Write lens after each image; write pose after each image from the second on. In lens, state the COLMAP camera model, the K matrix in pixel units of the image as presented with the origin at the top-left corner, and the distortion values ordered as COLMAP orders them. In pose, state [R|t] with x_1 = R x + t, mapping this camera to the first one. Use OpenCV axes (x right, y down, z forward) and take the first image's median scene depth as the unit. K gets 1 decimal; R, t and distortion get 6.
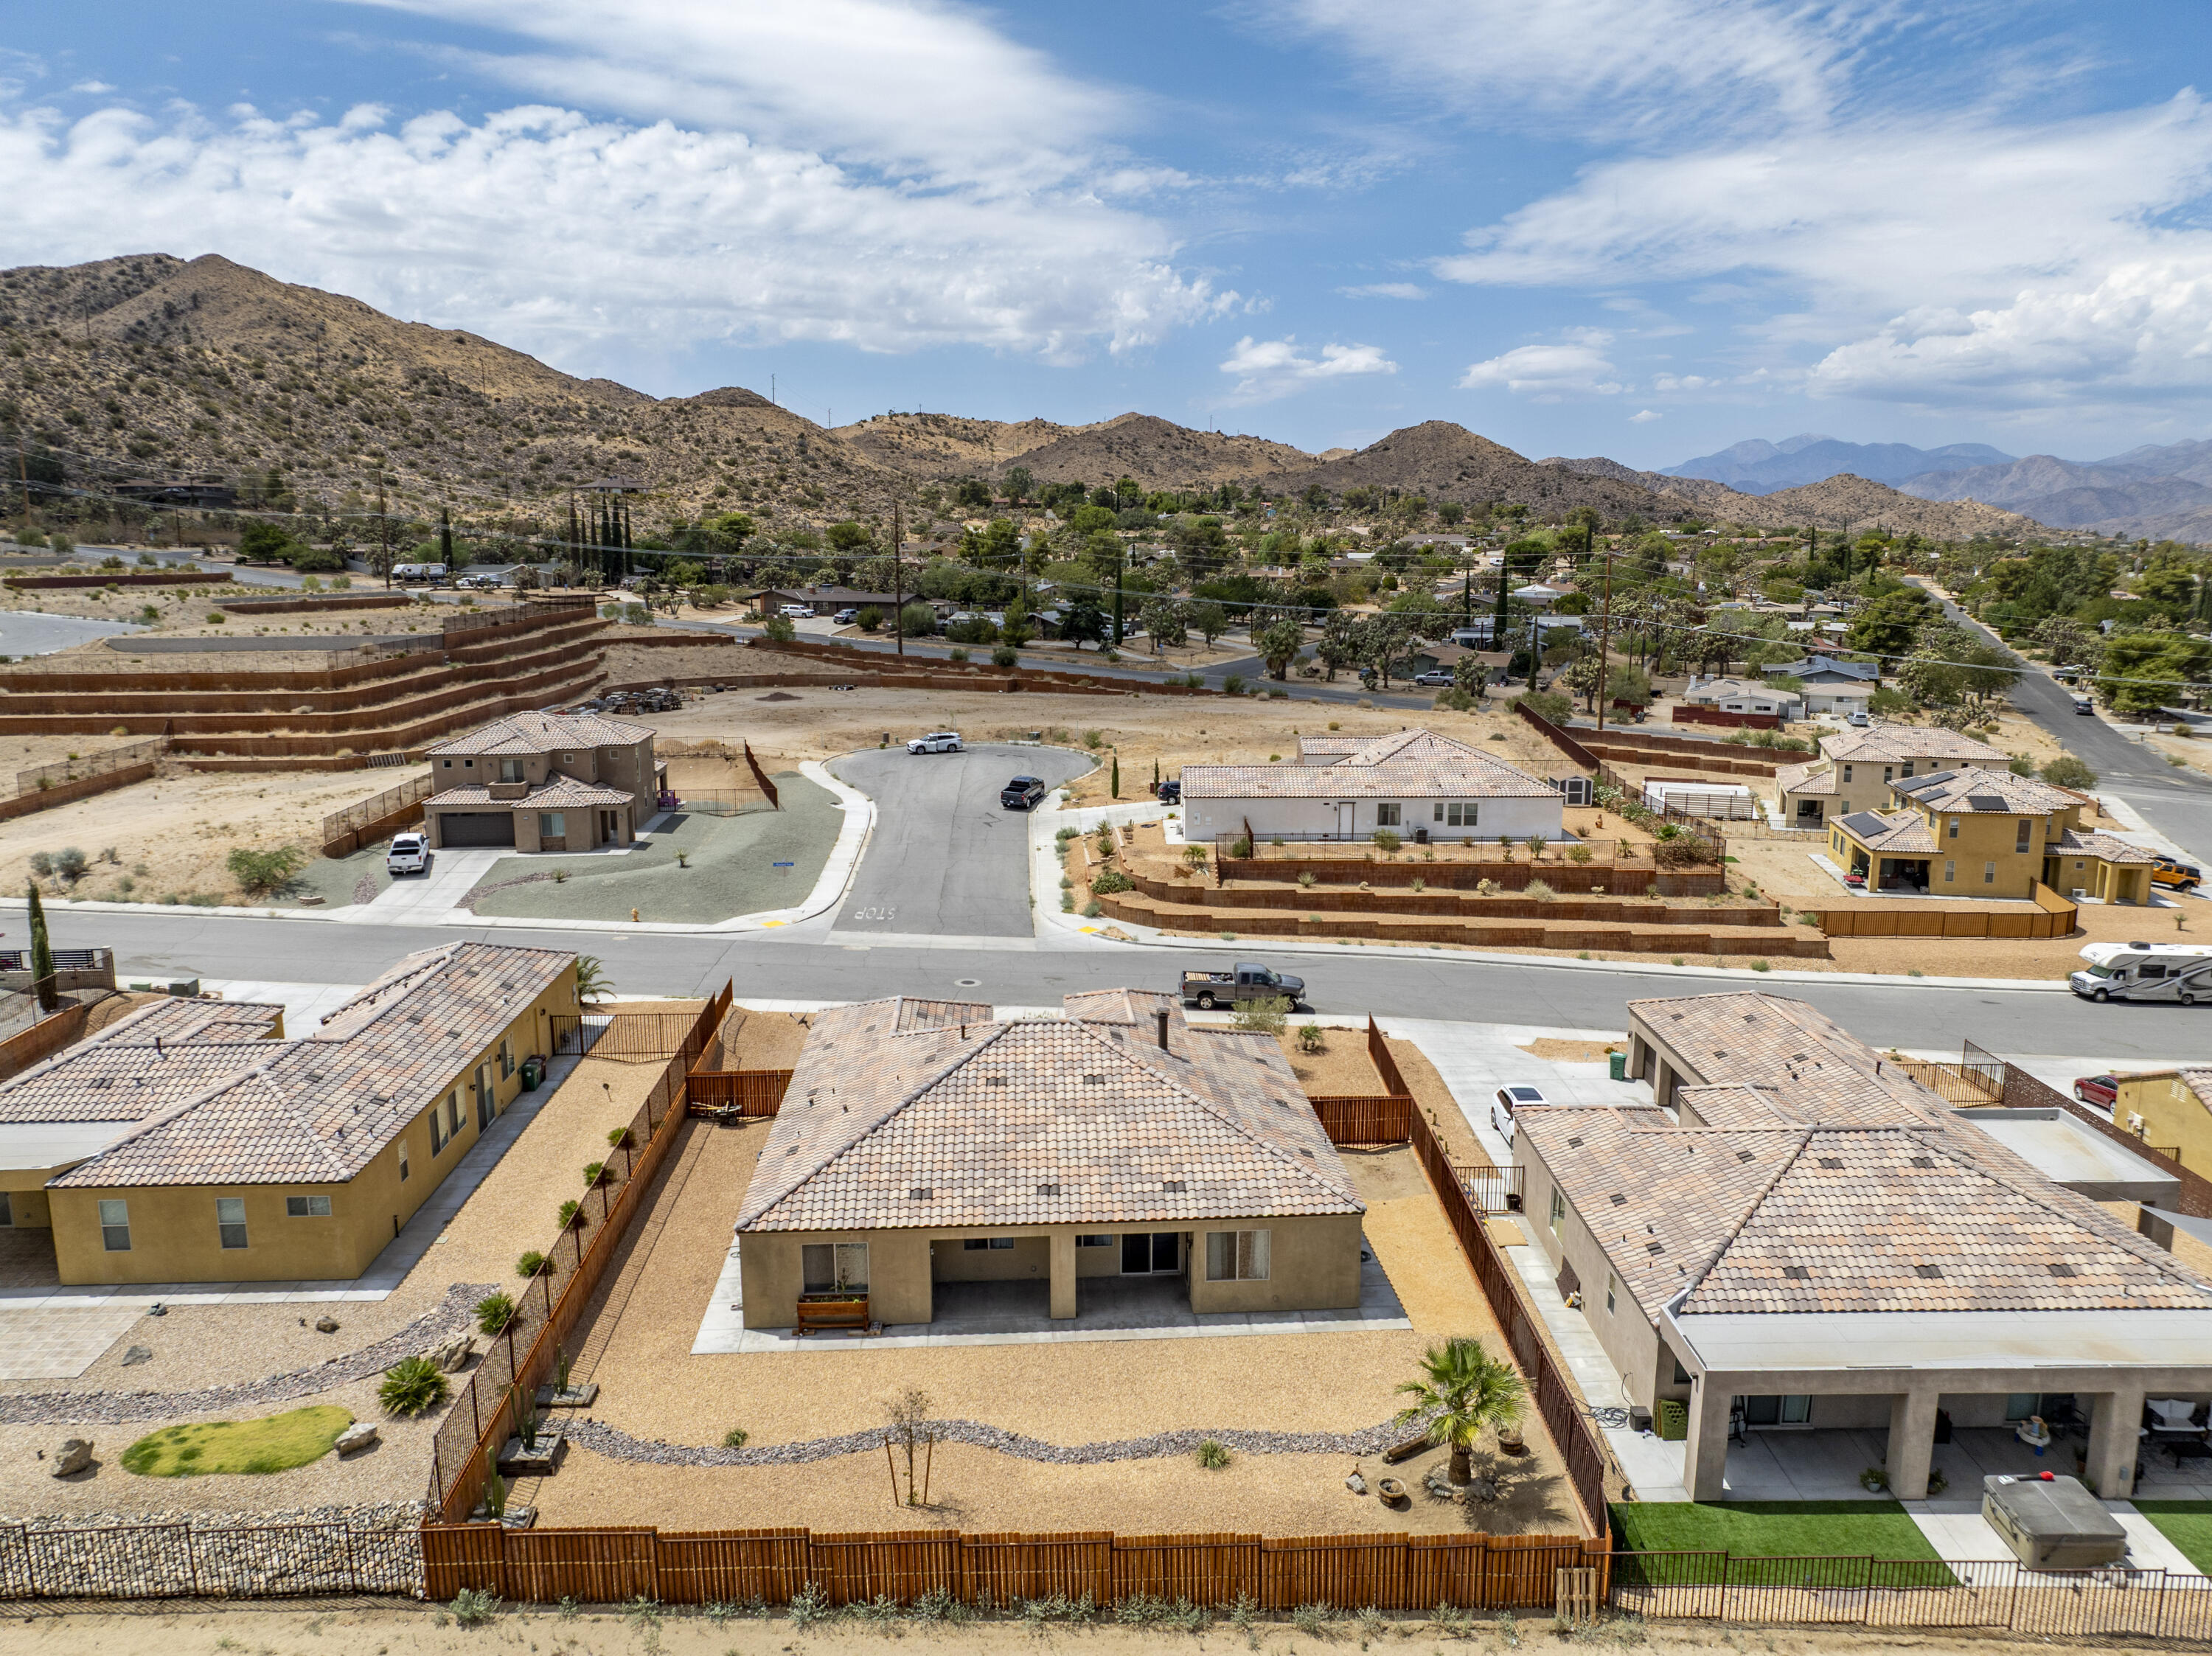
lens RADIAL K [[1558.5, 0, 1105.4], [0, 1558.5, 829.0], [0, 0, 1]] dist [-0.040389, 0.007421]
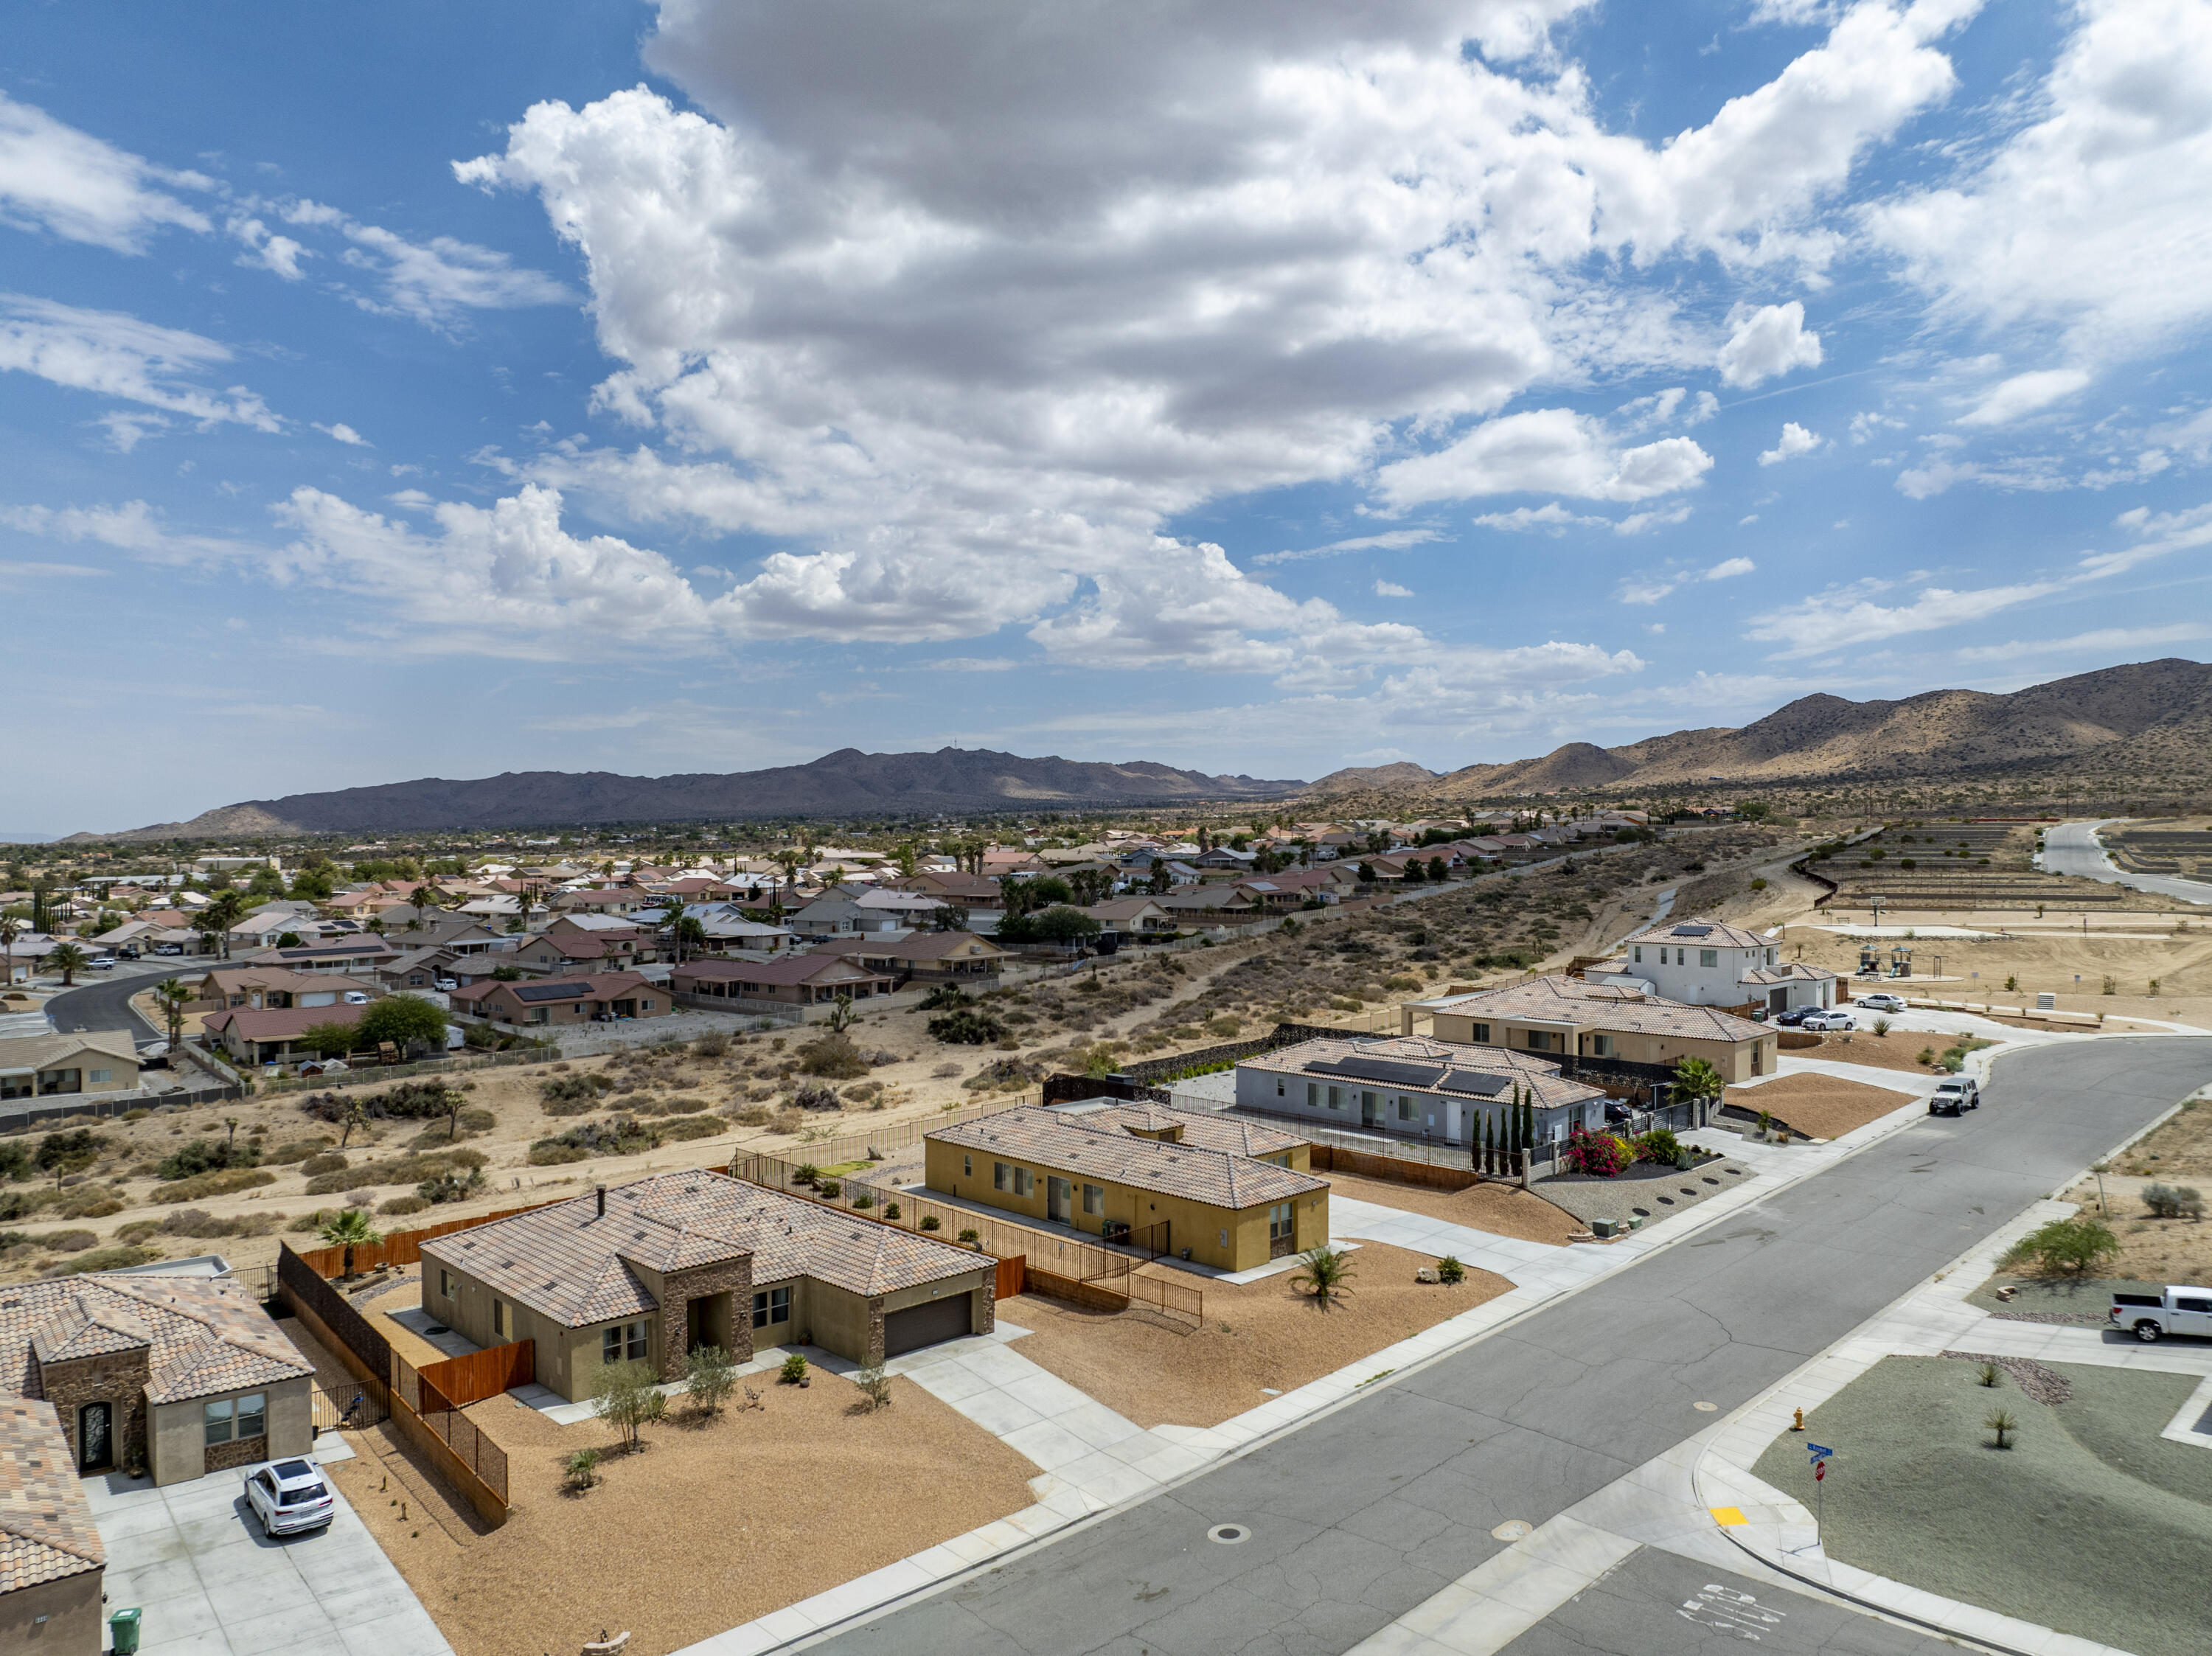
lens RADIAL K [[1558.5, 0, 1105.2], [0, 1558.5, 823.4], [0, 0, 1]] dist [-0.040389, 0.007421]
pose [[-0.764649, 0.002779, -0.644441, 0.298565], [-0.114032, 0.983628, 0.139544, -0.225508], [0.634278, 0.180189, -0.751814, 1.177577]]
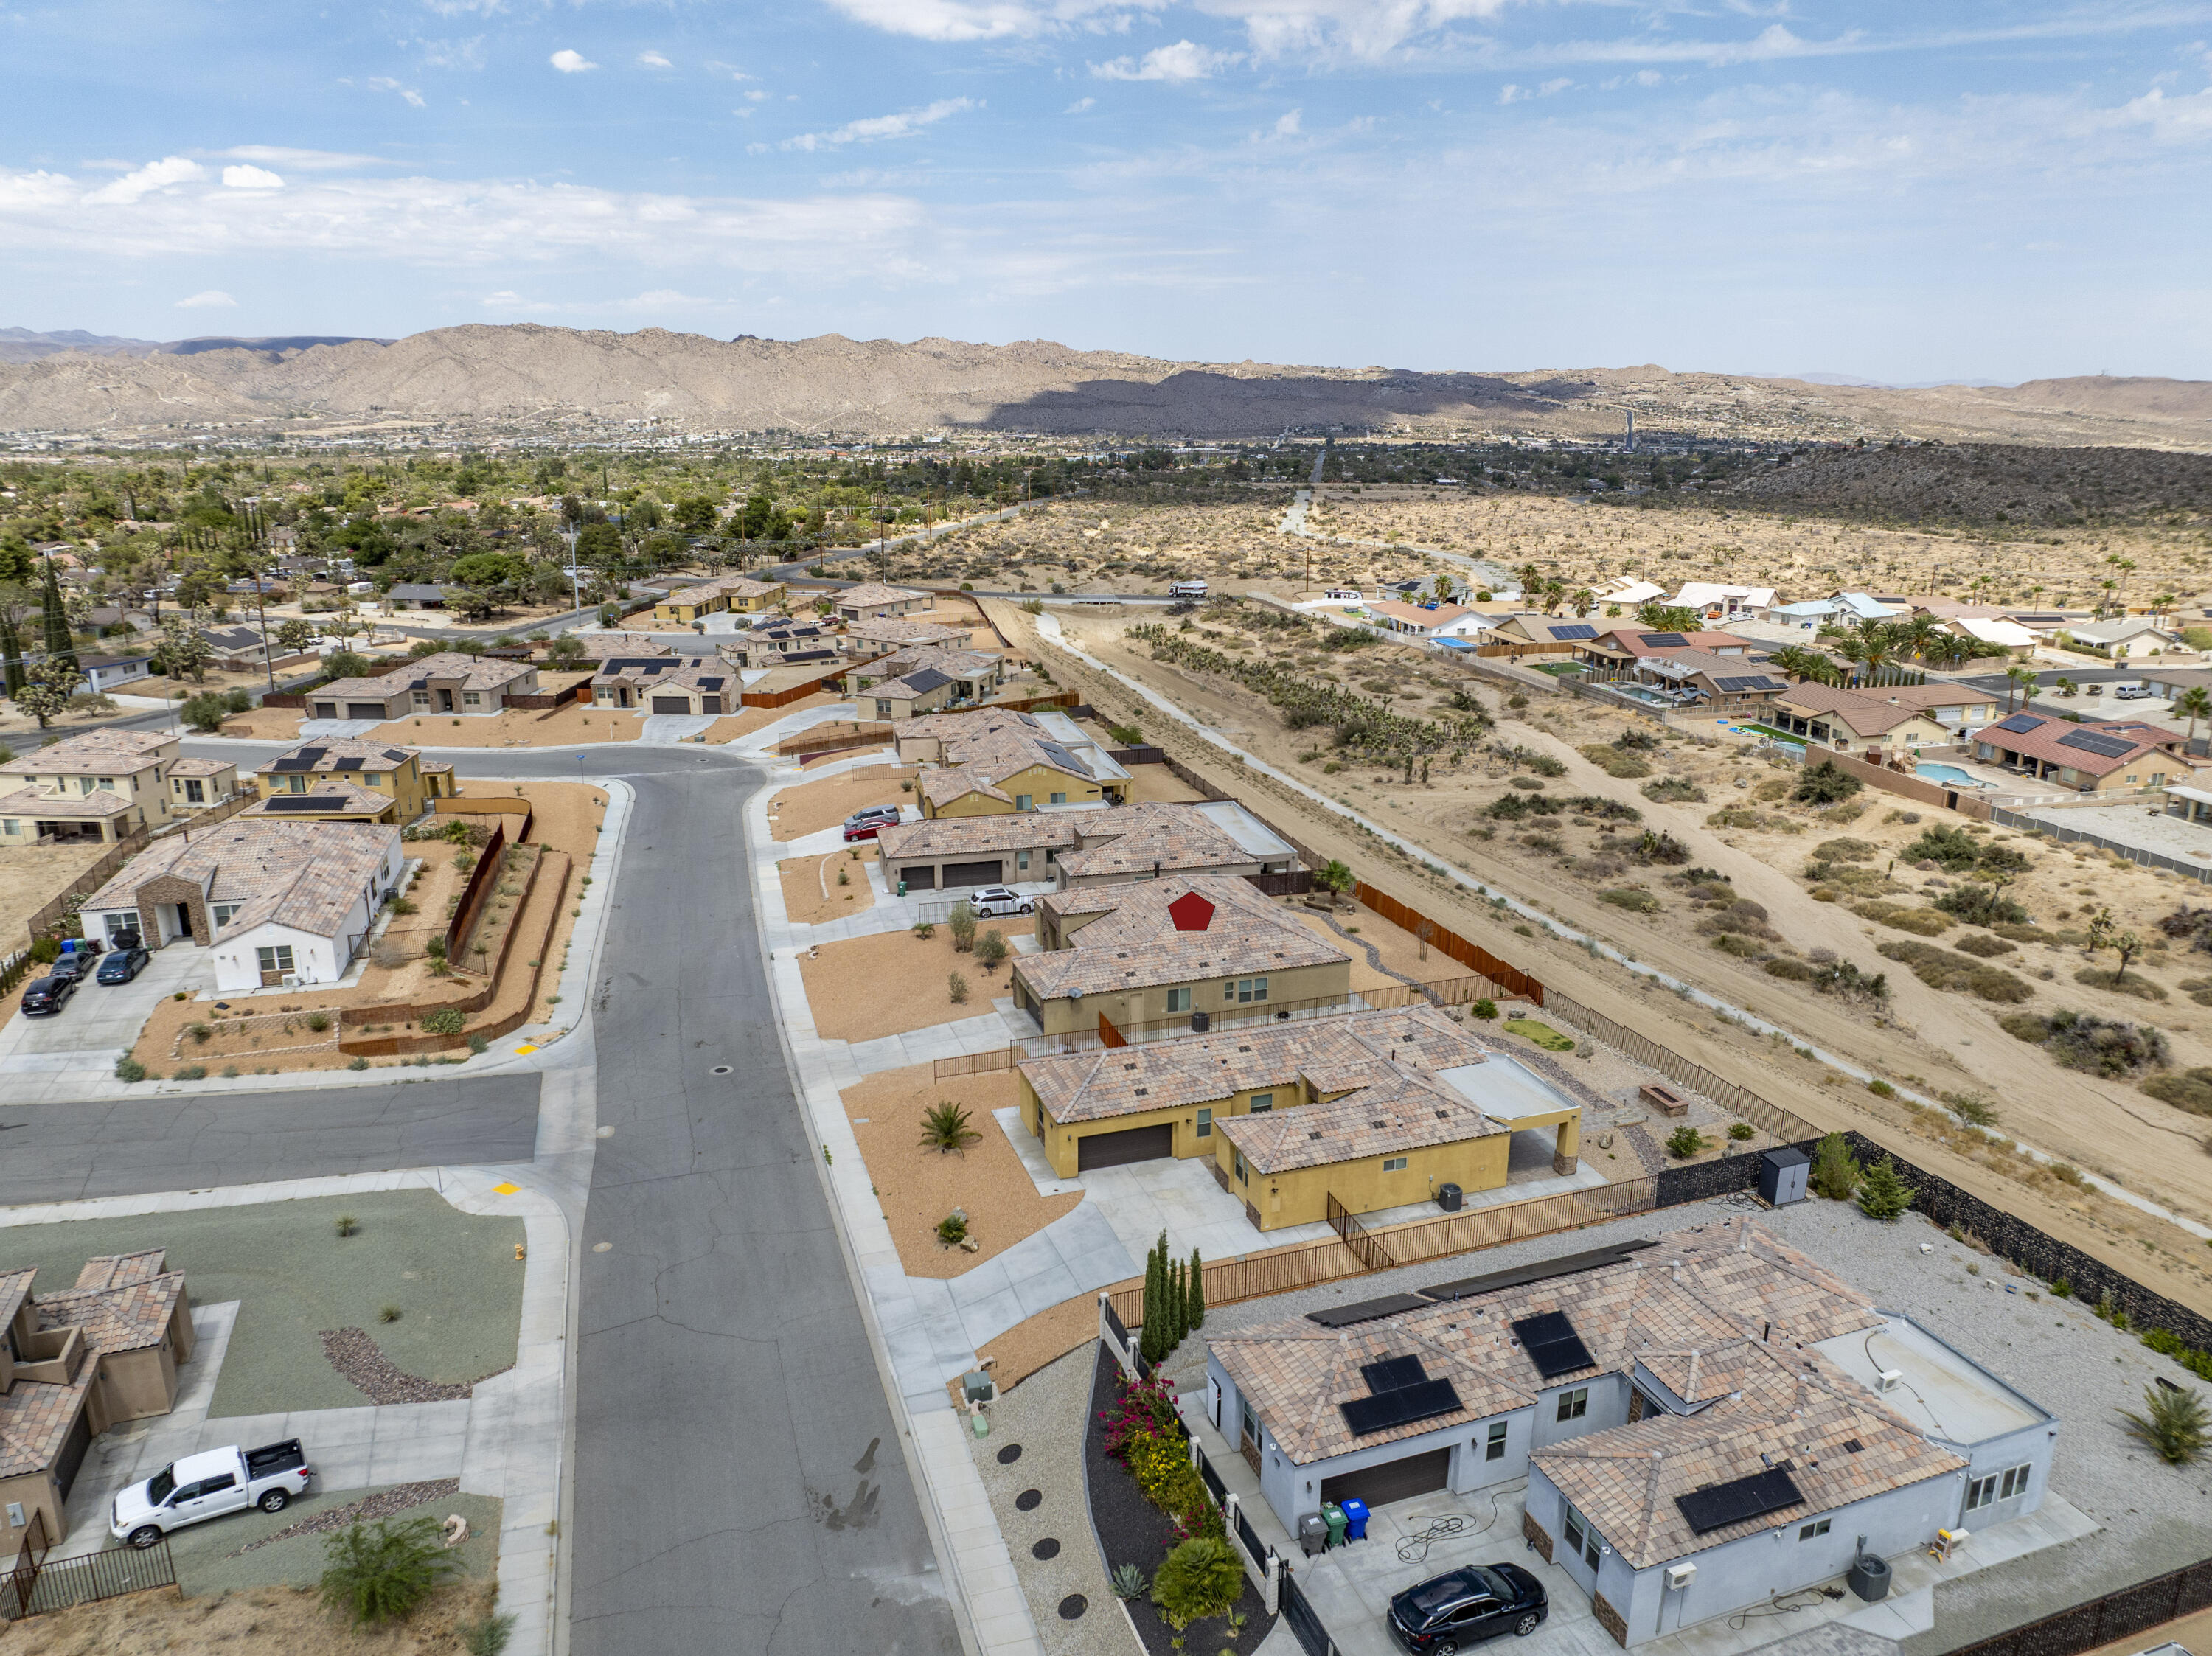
lens RADIAL K [[1536.4, 0, 1095.9], [0, 1536.4, 835.9], [0, 0, 1]] dist [-0.038026, -0.005692]
pose [[-0.253737, -0.275677, 0.927157, -0.972473], [0.178613, 0.928689, 0.325014, -0.316865], [-0.950639, 0.248071, -0.186404, 0.769249]]
